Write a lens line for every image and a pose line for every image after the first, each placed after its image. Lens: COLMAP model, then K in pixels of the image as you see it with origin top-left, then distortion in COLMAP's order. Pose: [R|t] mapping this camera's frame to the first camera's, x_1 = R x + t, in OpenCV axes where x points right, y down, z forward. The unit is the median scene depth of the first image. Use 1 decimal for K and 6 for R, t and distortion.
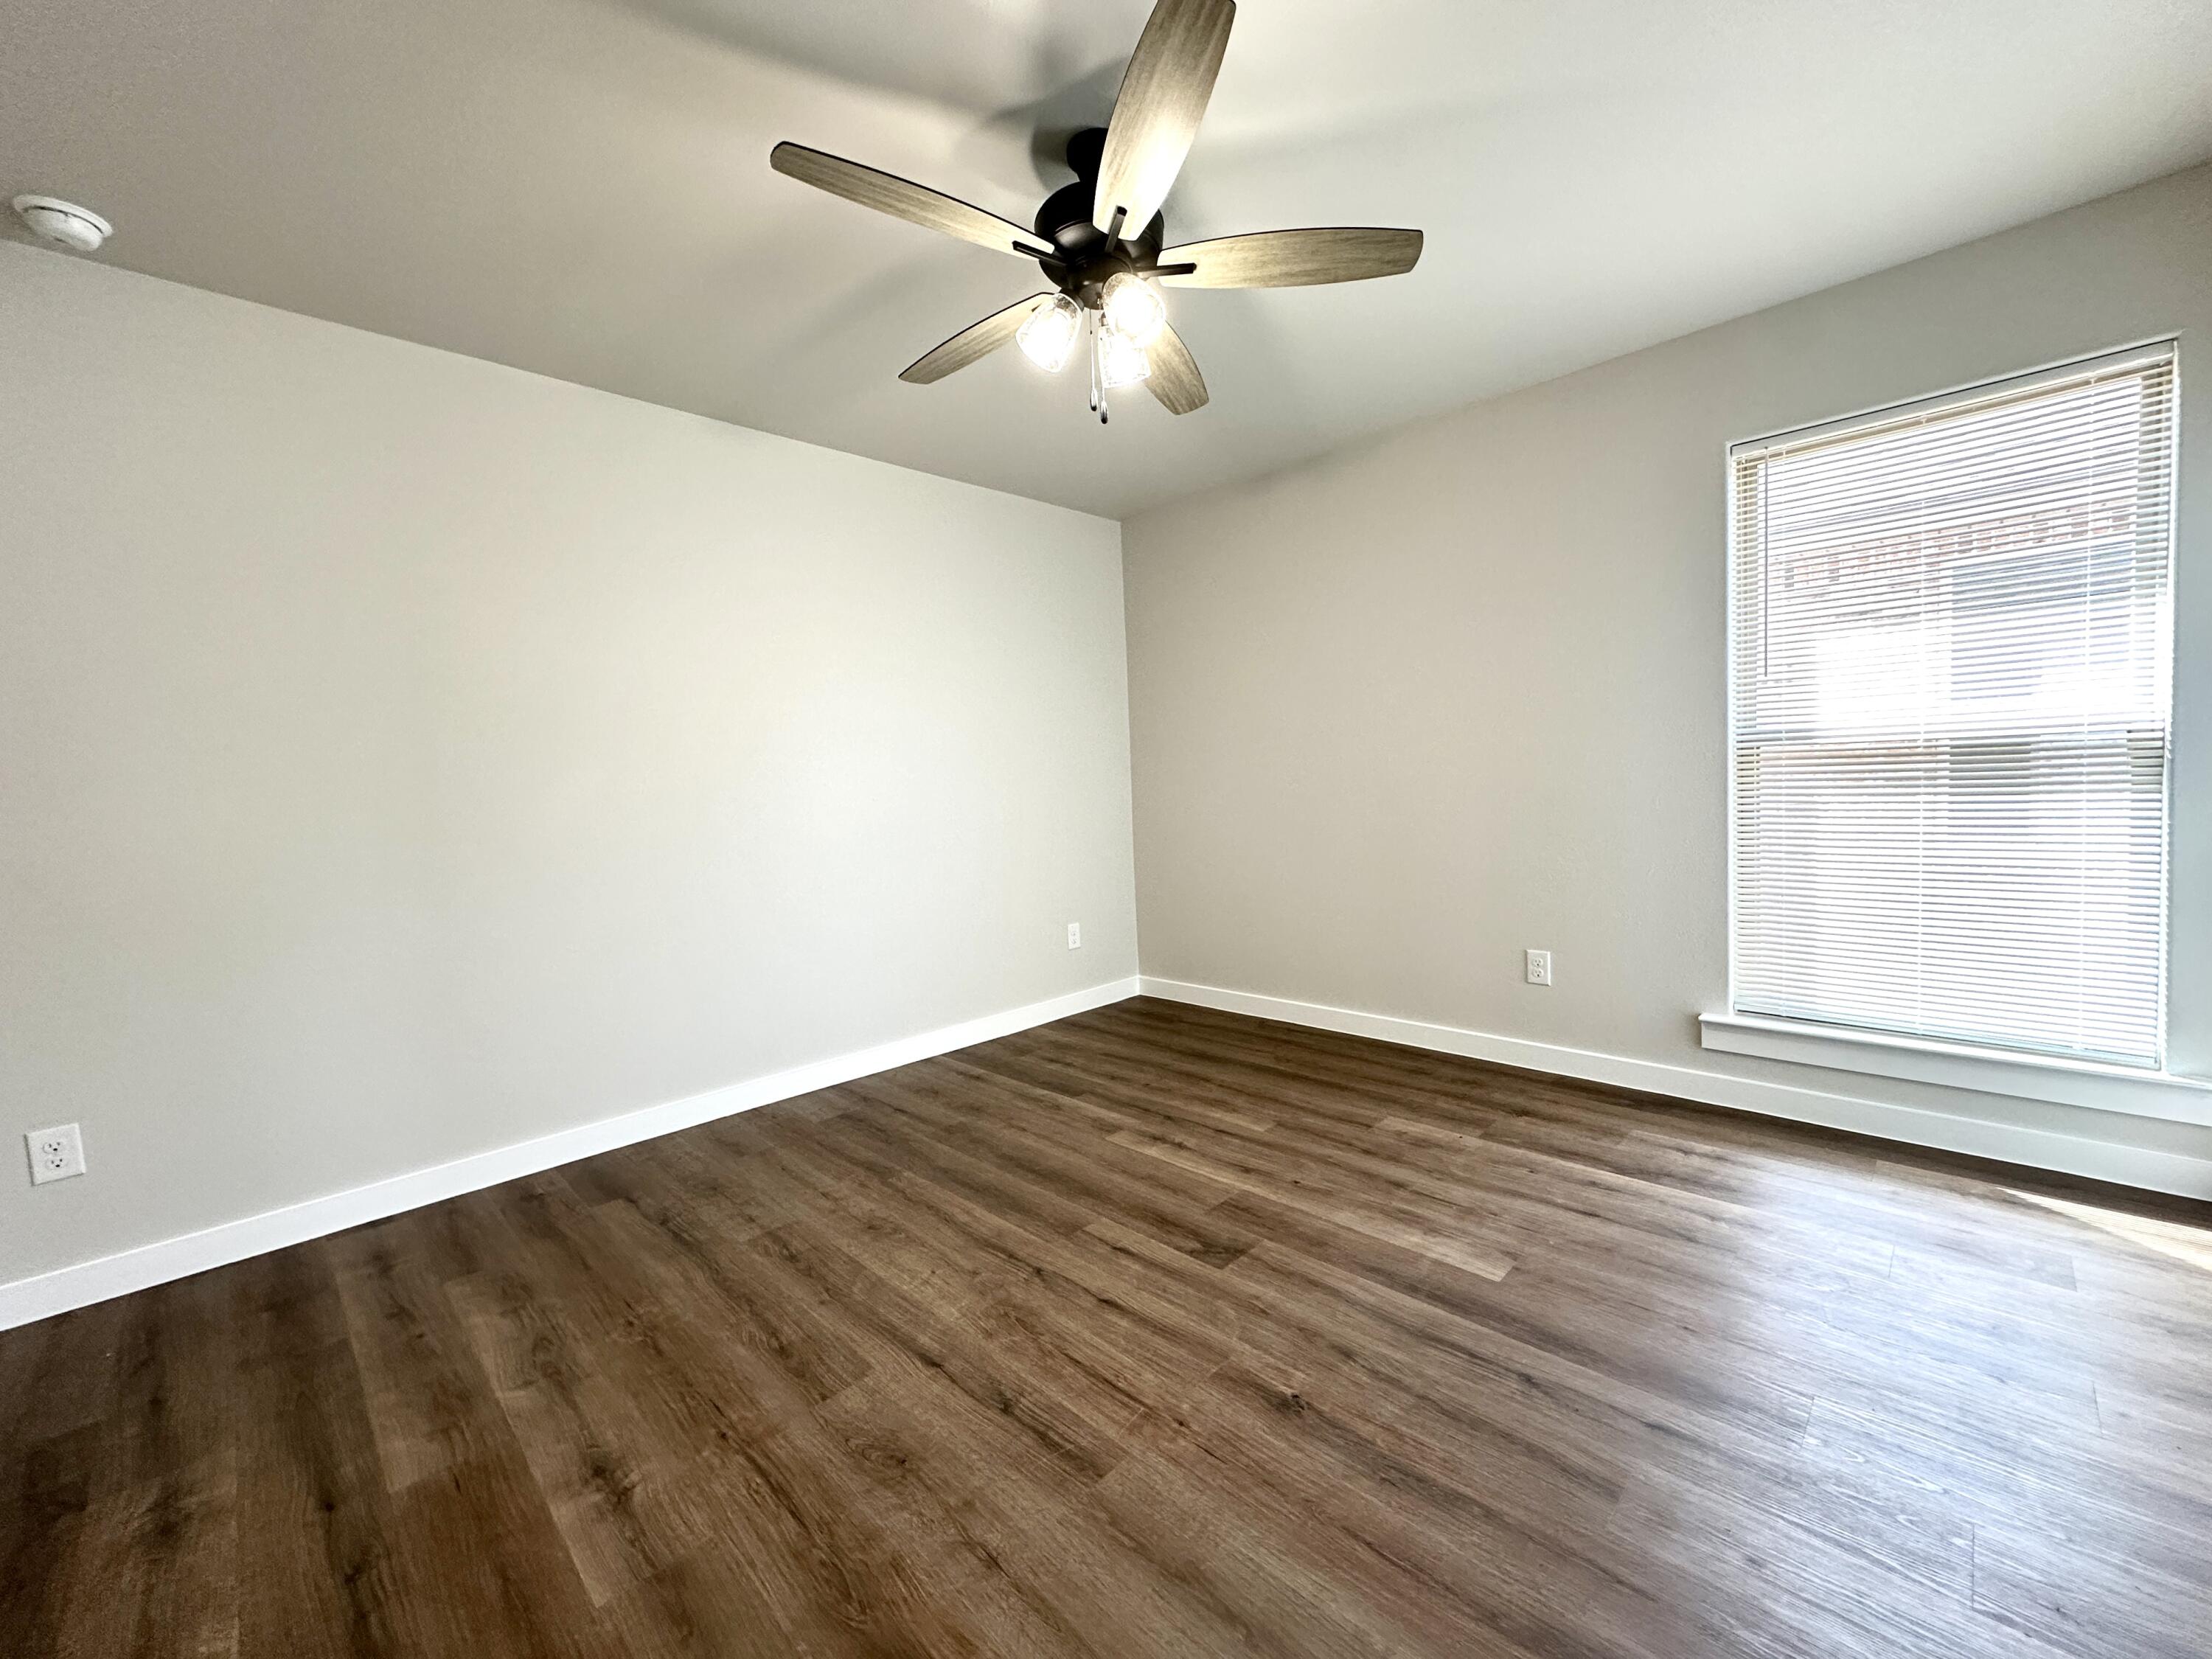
lens RADIAL K [[835.3, 0, 1106.0], [0, 835.3, 829.5], [0, 0, 1]] dist [-0.001142, -0.000106]
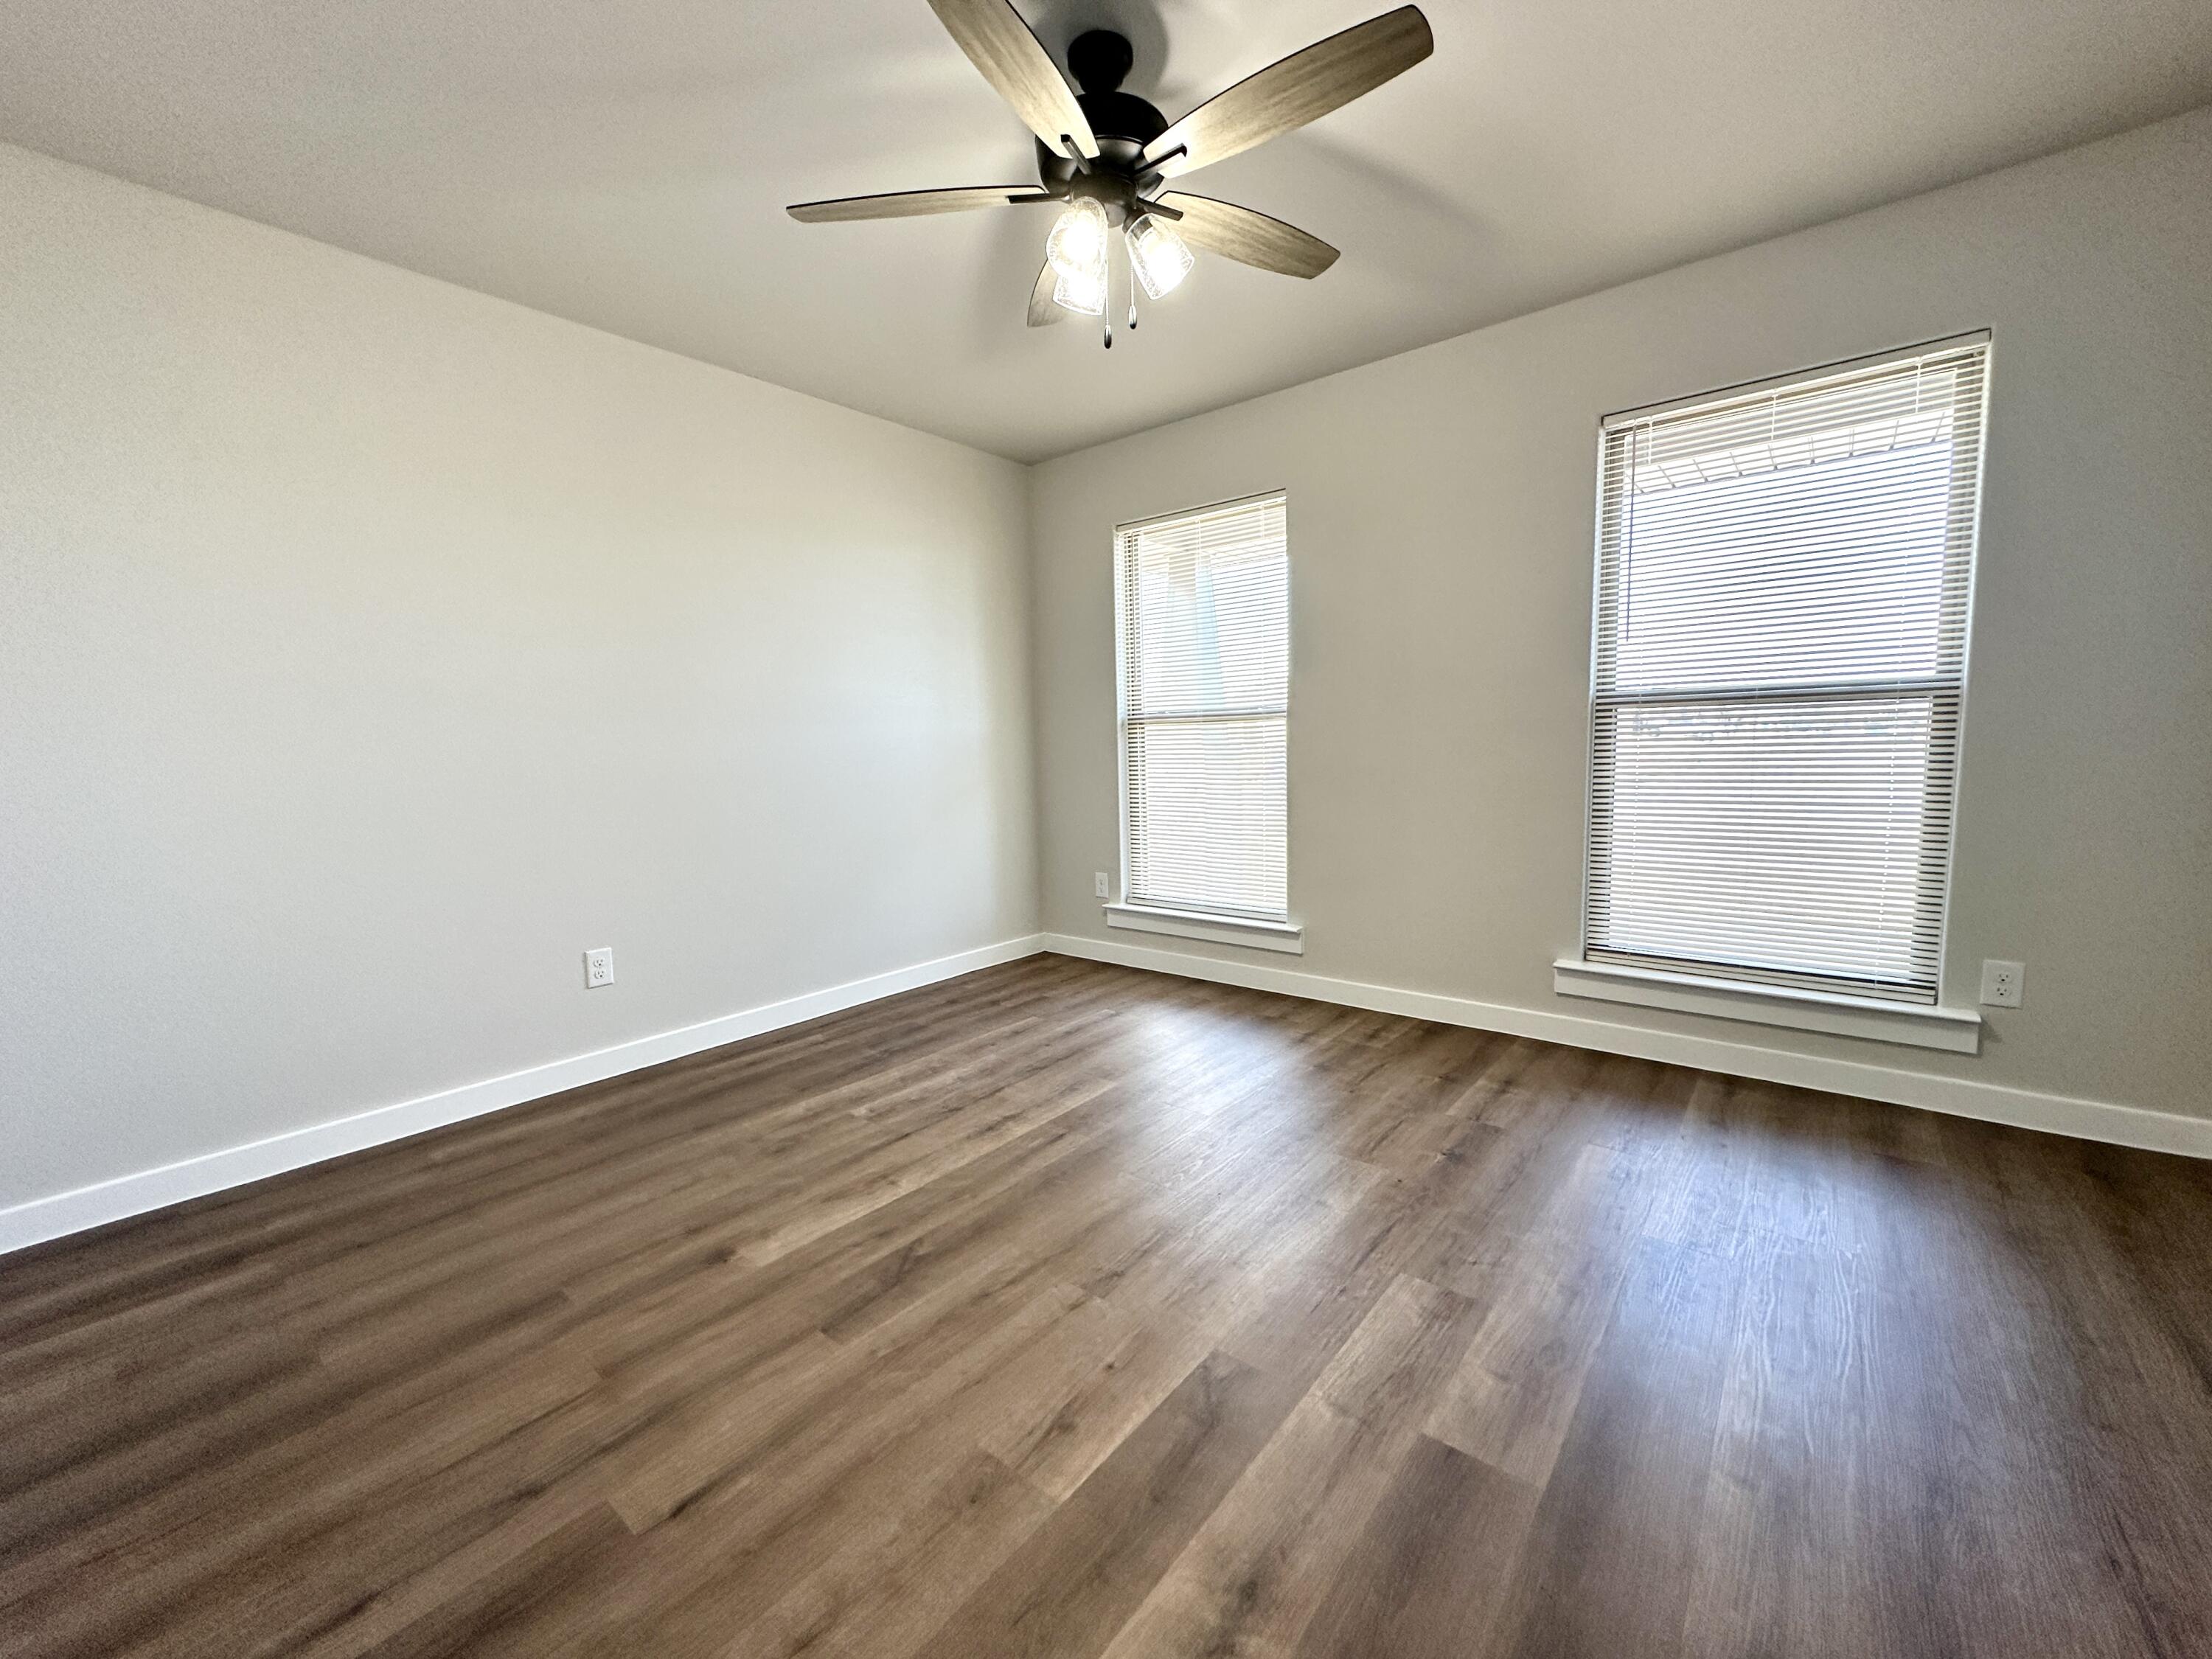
lens RADIAL K [[872.7, 0, 1106.0], [0, 872.7, 829.5], [0, 0, 1]] dist [-0.001560, 0.000047]
pose [[0.998006, -0.000400, 0.063117, 0.080602], [-0.002655, 0.998829, 0.048314, 0.001296], [-0.063062, -0.048385, 0.996836, -0.075790]]
